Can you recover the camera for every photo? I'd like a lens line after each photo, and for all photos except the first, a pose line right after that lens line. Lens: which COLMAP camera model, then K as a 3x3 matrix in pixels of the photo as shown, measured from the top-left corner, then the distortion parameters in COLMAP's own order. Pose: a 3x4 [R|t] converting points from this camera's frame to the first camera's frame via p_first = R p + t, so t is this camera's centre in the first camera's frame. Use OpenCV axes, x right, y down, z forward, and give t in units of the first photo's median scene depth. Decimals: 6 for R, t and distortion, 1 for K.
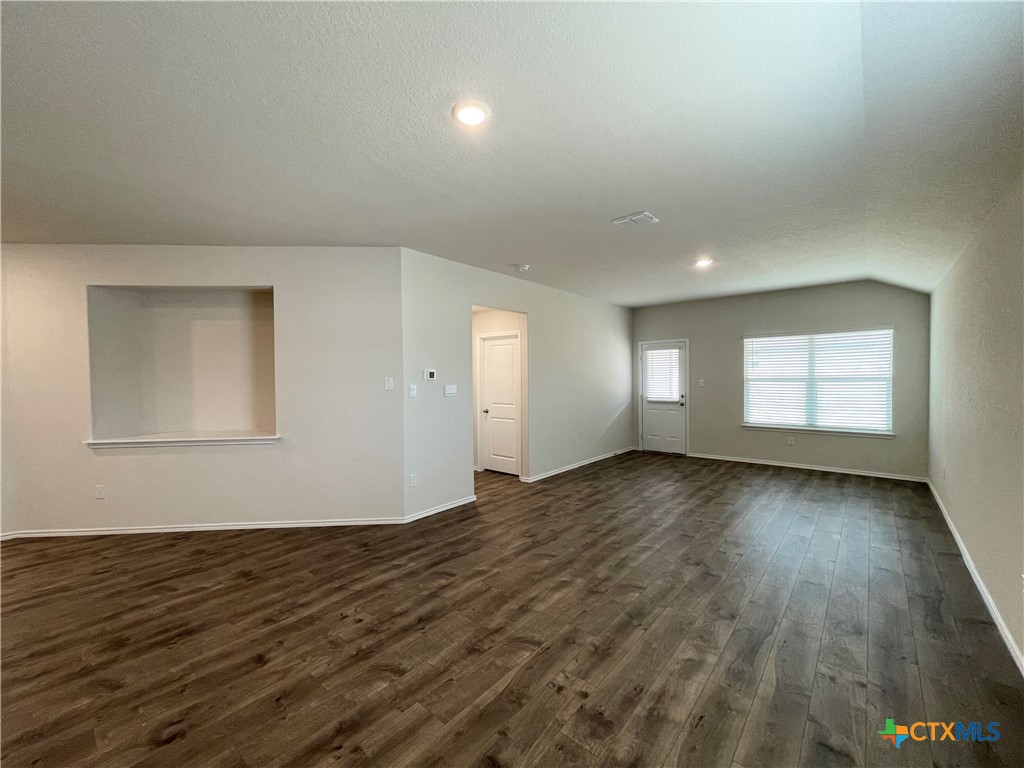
lens RADIAL K [[413.1, 0, 514.8], [0, 413.1, 378.6], [0, 0, 1]] dist [-0.001498, -0.000209]
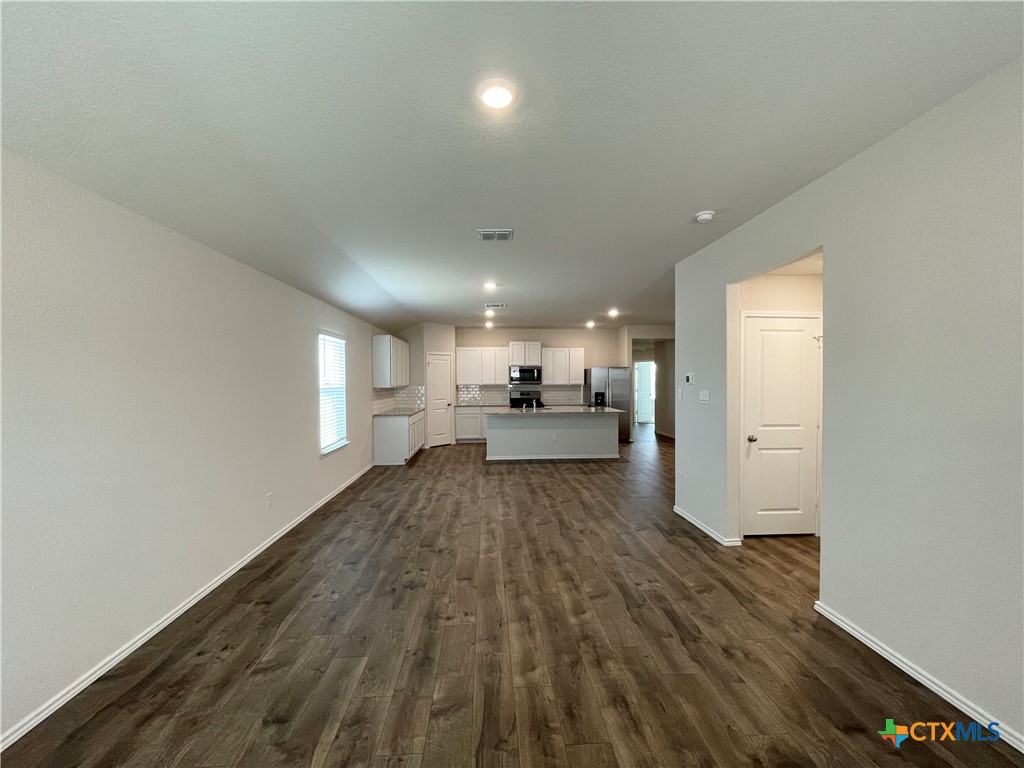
lens RADIAL K [[413.1, 0, 509.0], [0, 413.1, 382.9], [0, 0, 1]] dist [-0.001498, -0.000209]
pose [[-0.719811, 0.020966, -0.693853, 0.966595], [0.008887, 0.999740, 0.020990, -0.031142], [0.694113, 0.008942, -0.719811, 1.732572]]
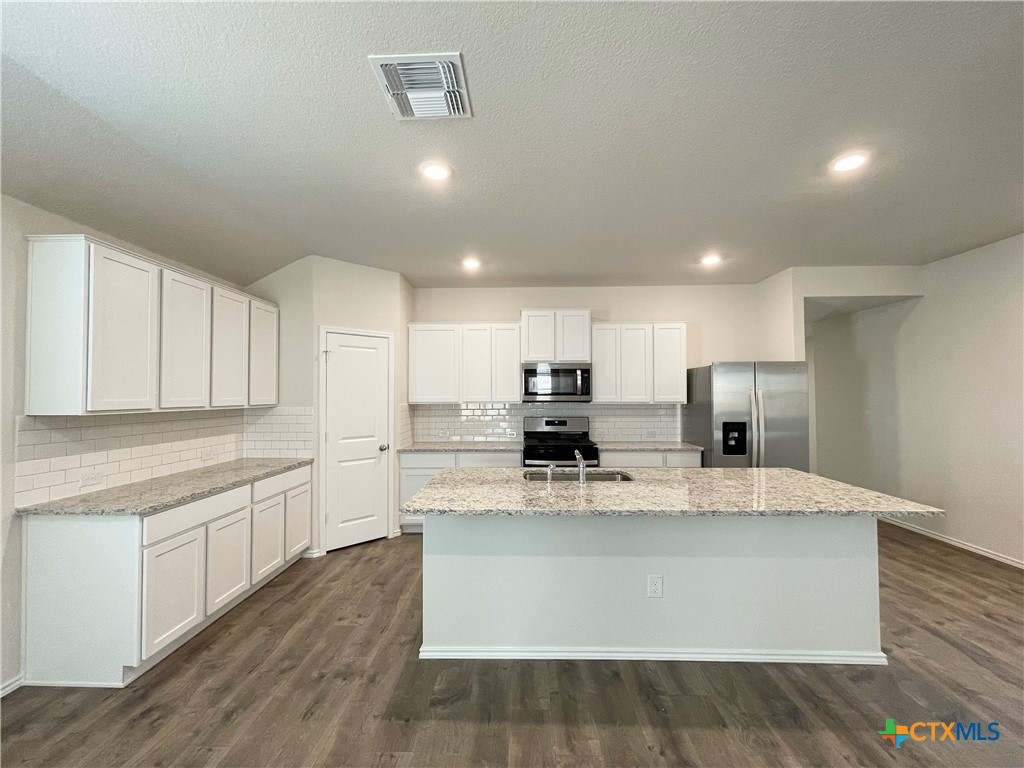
lens RADIAL K [[413.1, 0, 511.5], [0, 413.1, 382.9], [0, 0, 1]] dist [-0.001498, -0.000209]
pose [[-0.770860, -0.005196, -0.636983, -0.126336], [0.007718, 0.999817, -0.017496, -0.000555], [0.636957, -0.018404, -0.770679, 0.699126]]
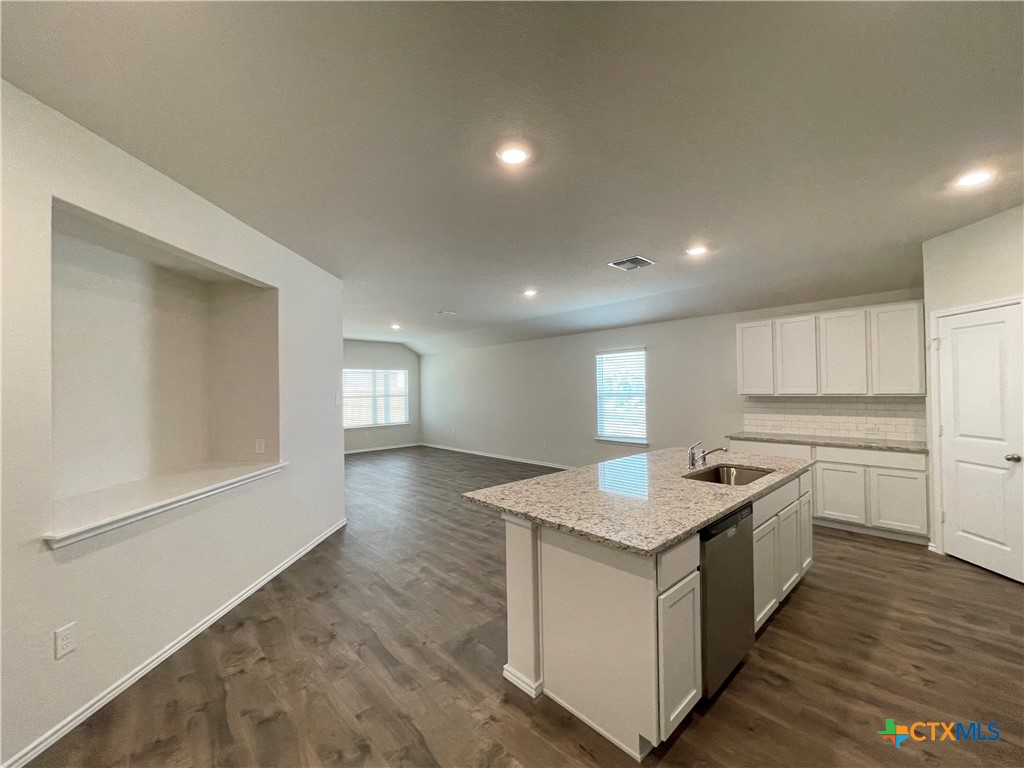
lens RADIAL K [[413.1, 0, 509.8], [0, 413.1, 385.9], [0, 0, 1]] dist [-0.001498, -0.000209]
pose [[0.113134, 0.017053, 0.993433, -1.548248], [0.020361, 0.999603, -0.019478, 0.008387], [-0.993371, 0.022431, 0.112742, 0.487791]]
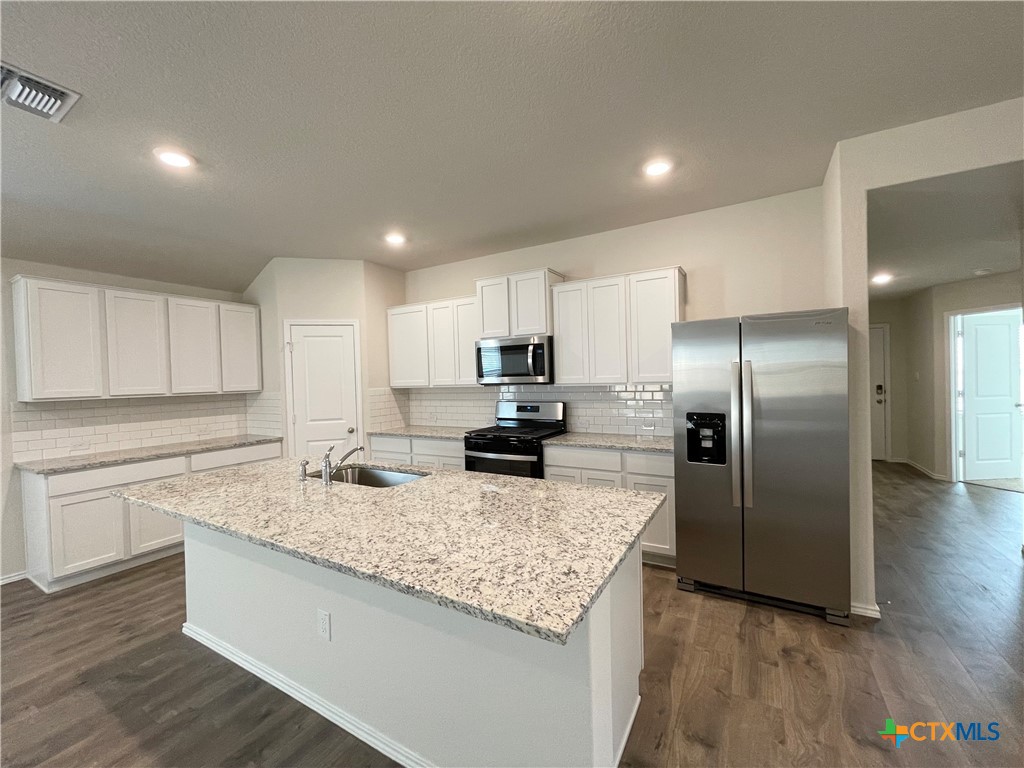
lens RADIAL K [[413.1, 0, 513.5], [0, 413.1, 383.3], [0, 0, 1]] dist [-0.001498, -0.000209]
pose [[-0.981365, 0.039272, -0.188094, -0.843791], [0.036134, 0.999145, 0.020085, 0.012450], [0.188722, 0.012915, -0.981946, 0.868055]]
